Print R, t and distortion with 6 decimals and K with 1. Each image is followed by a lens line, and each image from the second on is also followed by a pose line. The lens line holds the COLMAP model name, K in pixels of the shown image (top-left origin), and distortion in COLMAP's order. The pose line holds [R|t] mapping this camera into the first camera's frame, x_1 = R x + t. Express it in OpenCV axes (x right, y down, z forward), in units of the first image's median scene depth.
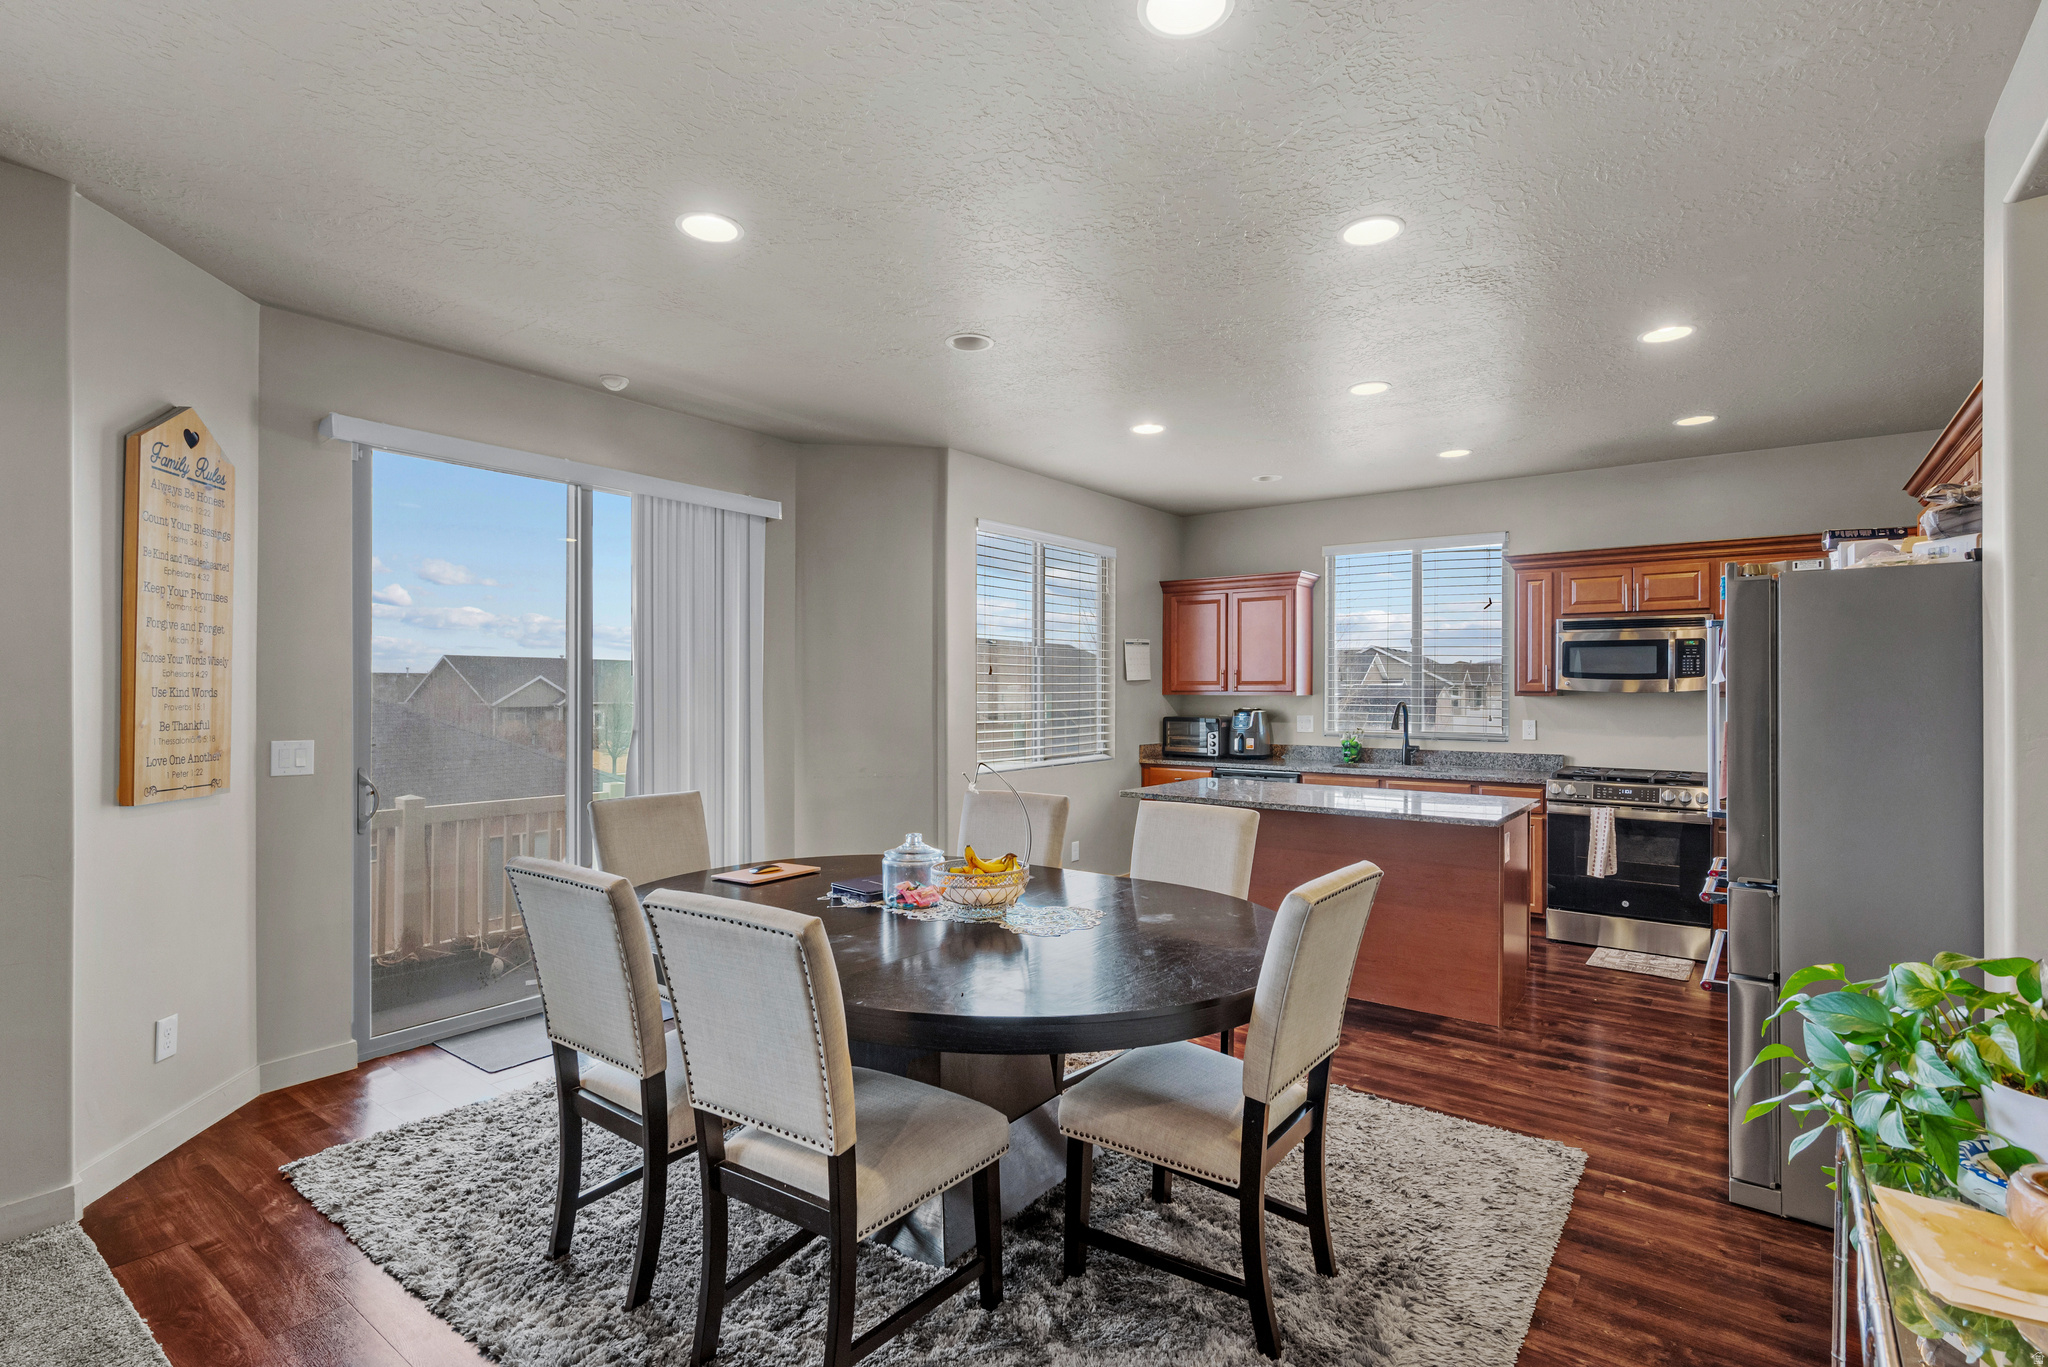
lens RADIAL K [[958.5, 0, 1034.7], [0, 958.5, 691.1], [0, 0, 1]] dist [0.000265, 0.000645]
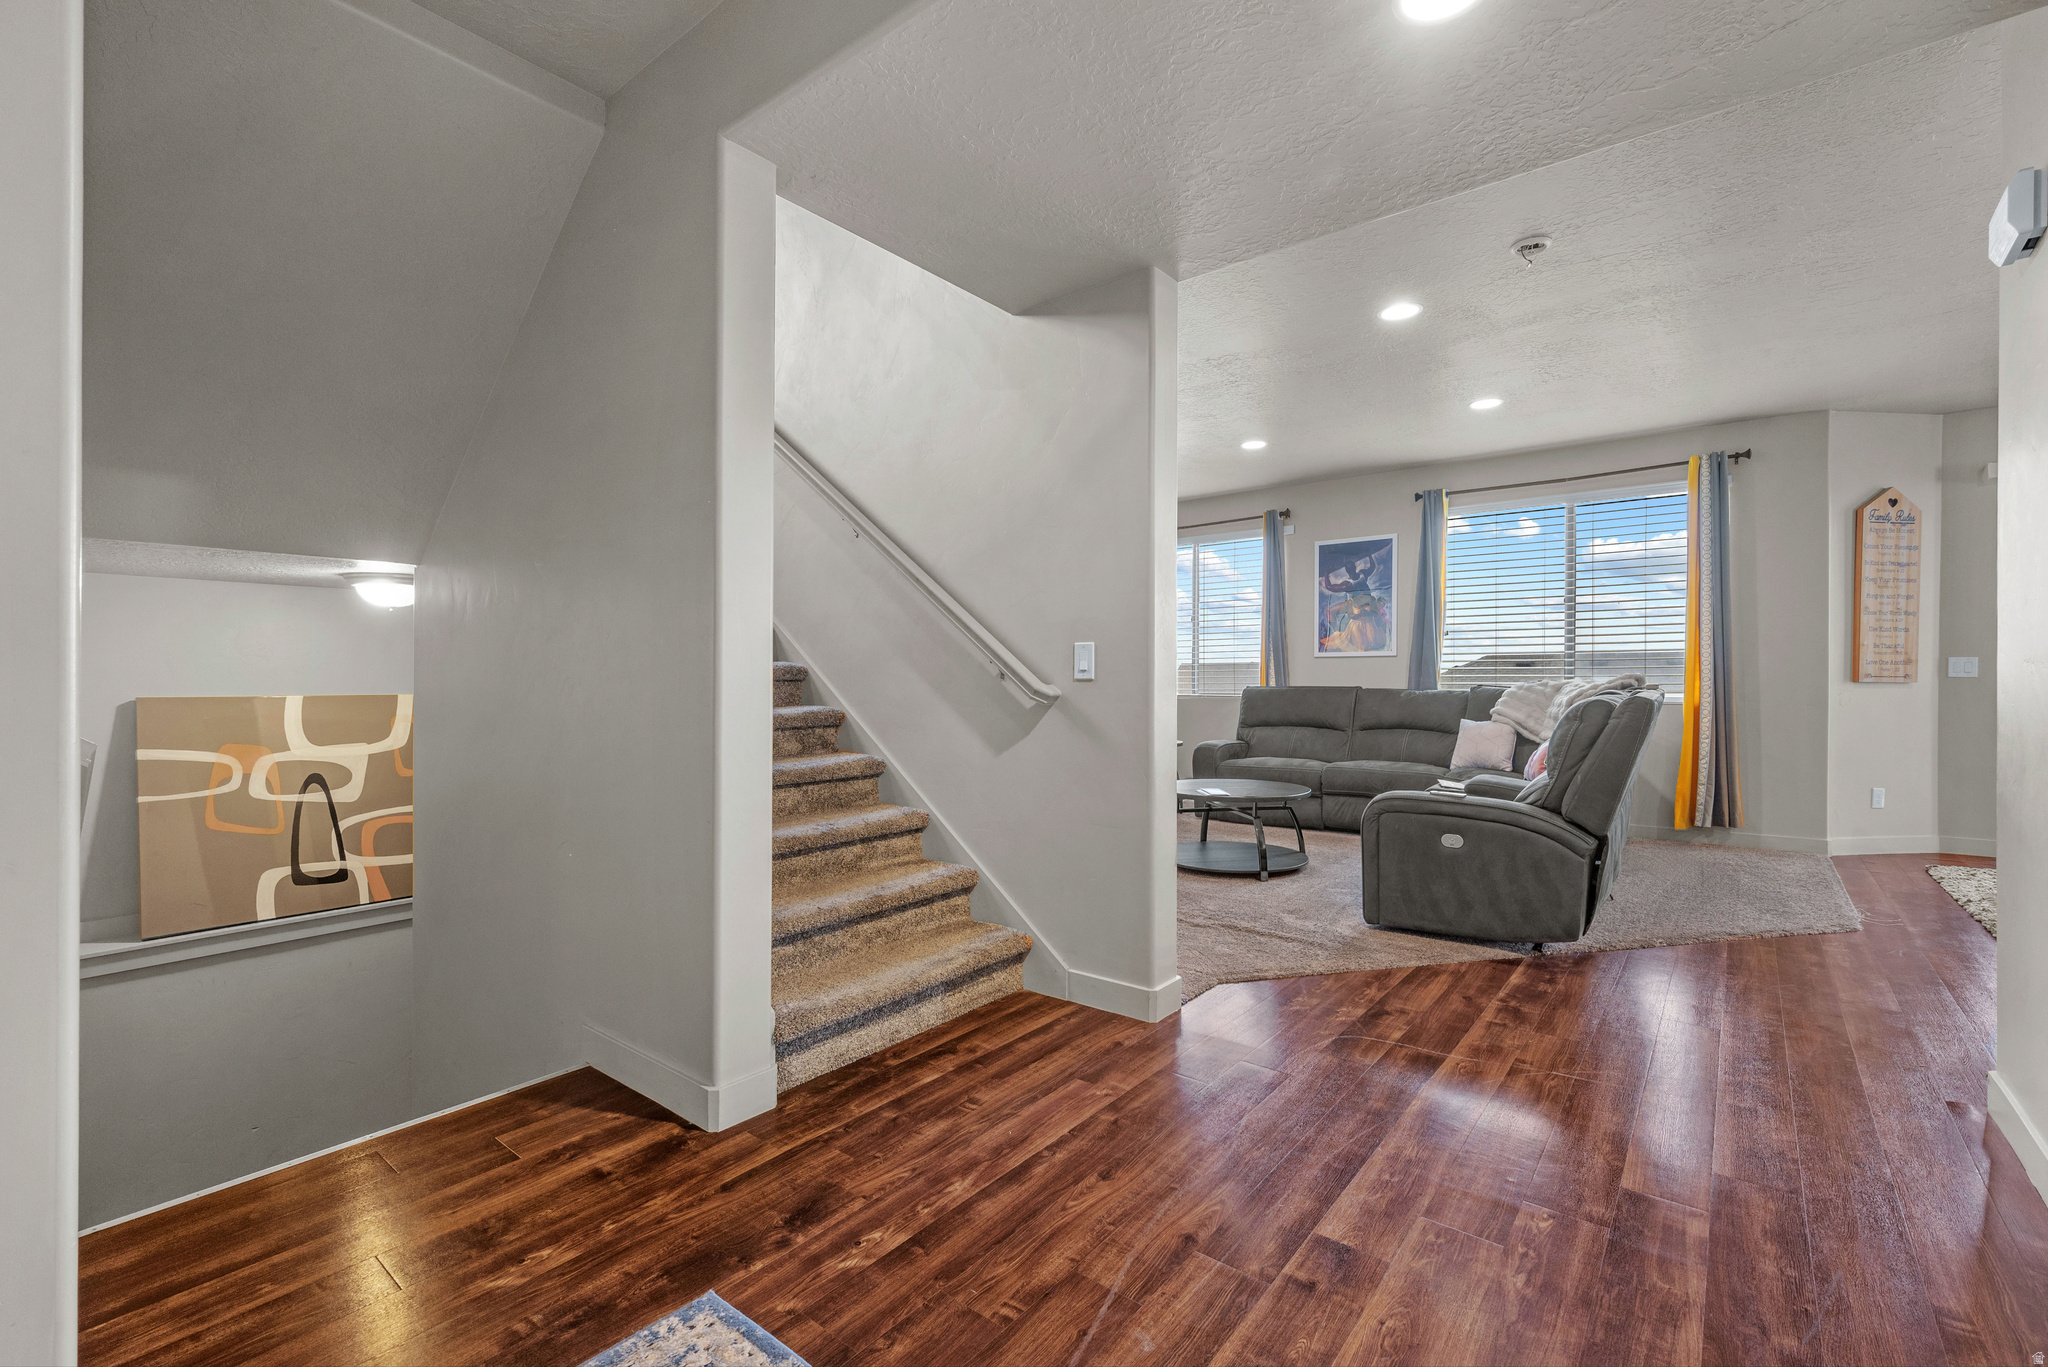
lens RADIAL K [[884.0, 0, 1024.0], [0, 884.0, 683.5], [0, 0, 1]] dist [0.022894, 0.000128]
pose [[-0.025951, -0.001651, -0.999662, 0.606179], [-0.004241, 0.999990, -0.001541, 0.072090], [0.999654, 0.004200, -0.025958, -0.439194]]
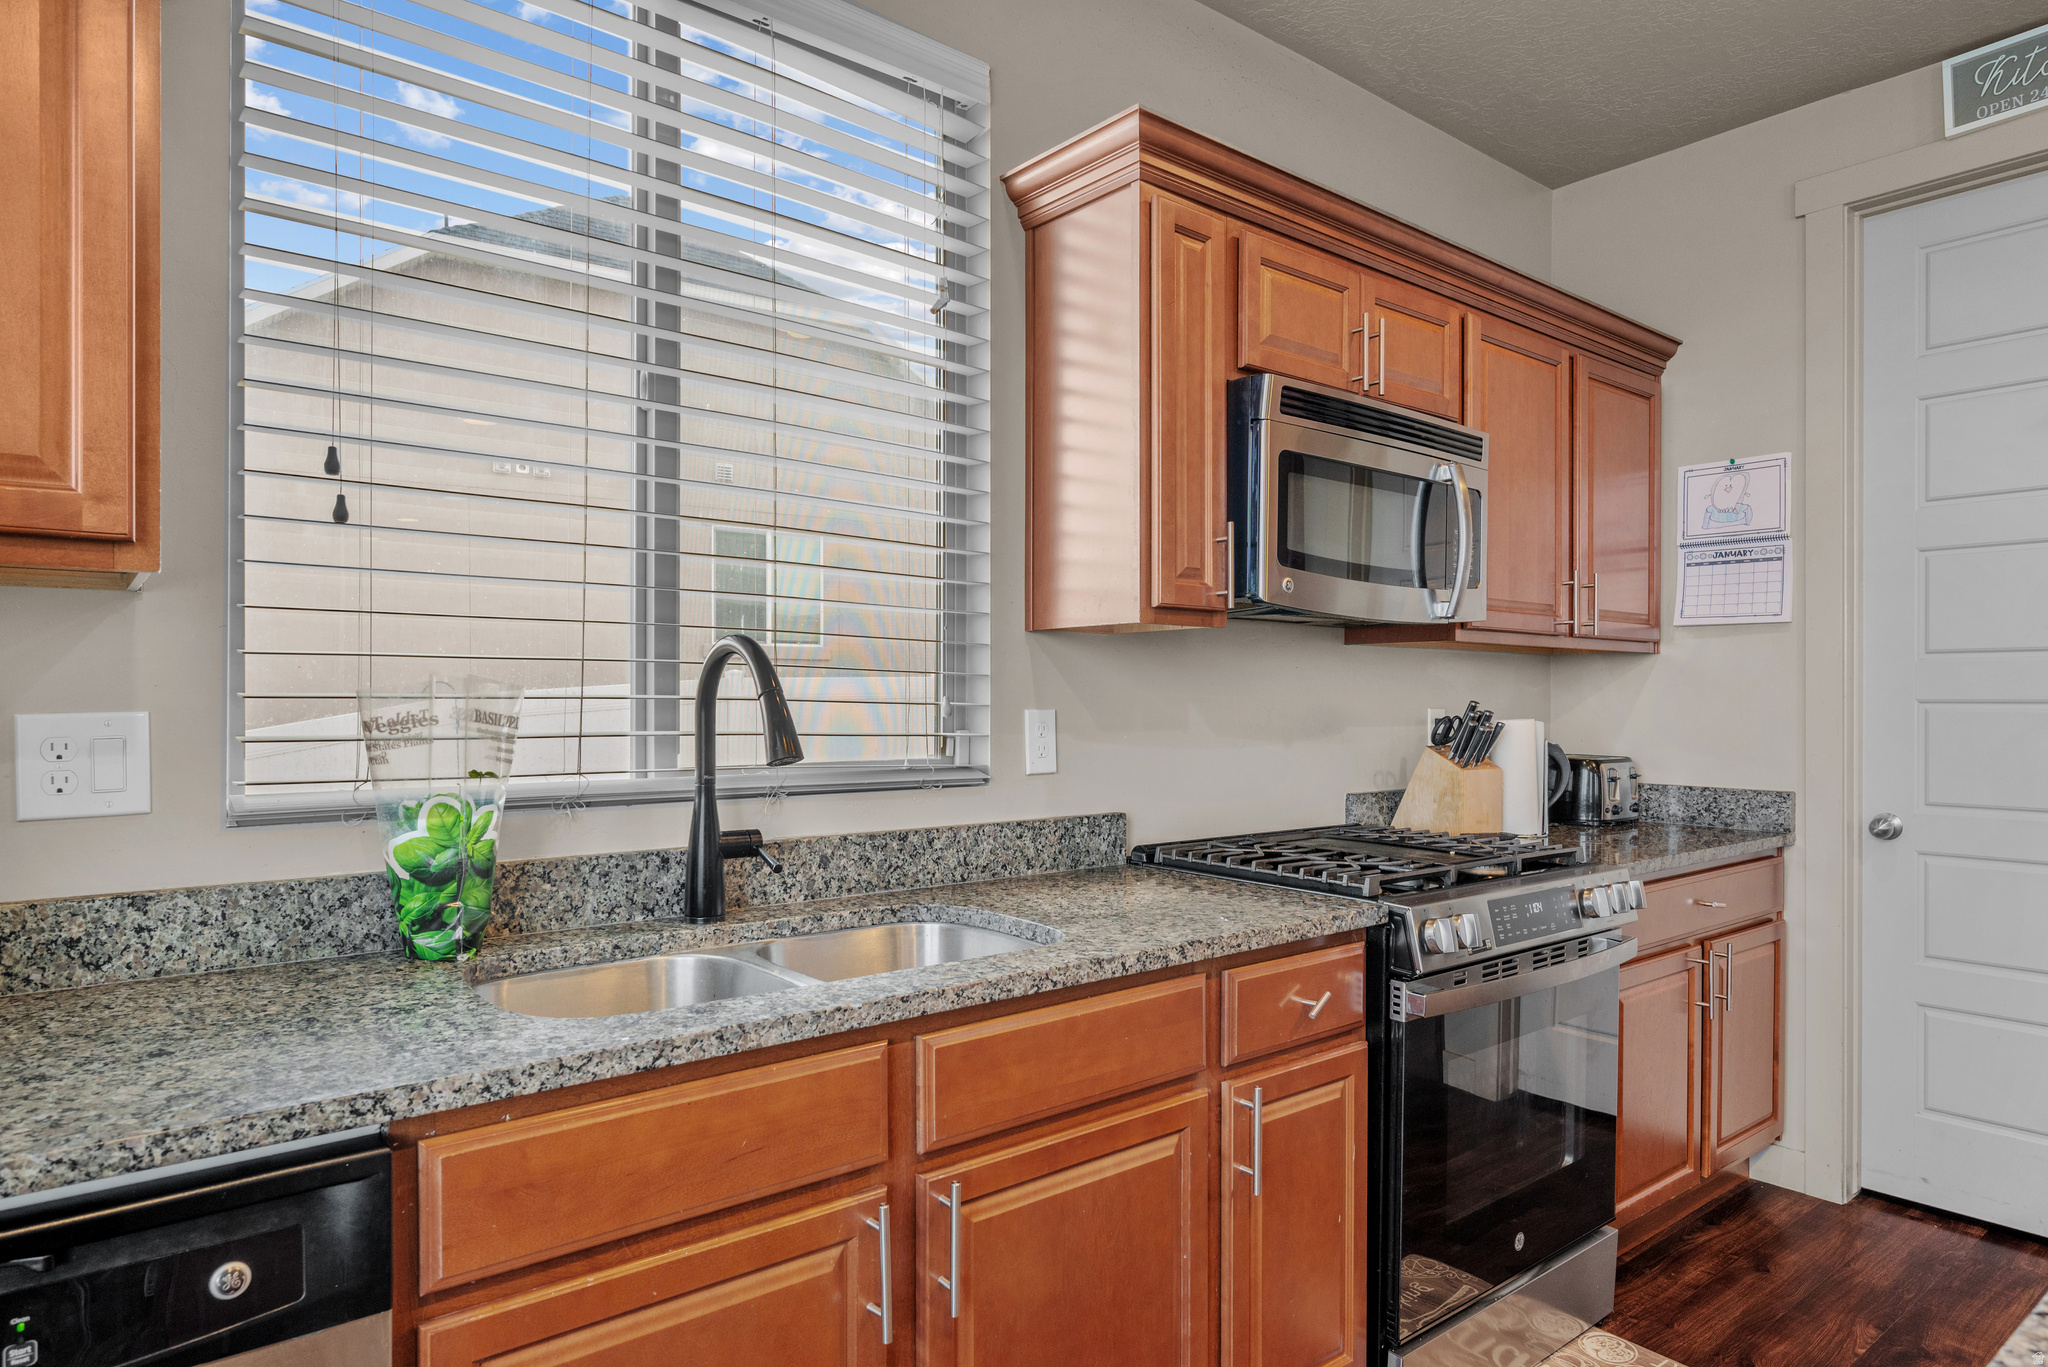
lens RADIAL K [[1209.4, 0, 1024.0], [0, 1209.4, 683.5], [0, 0, 1]] dist [0.002551, -0.000548]
pose [[0.236258, 0.007421, 0.971662, 0.160076], [0.000499, 0.999970, -0.007759, 0.029150], [-0.971690, 0.002318, 0.236247, 1.057682]]
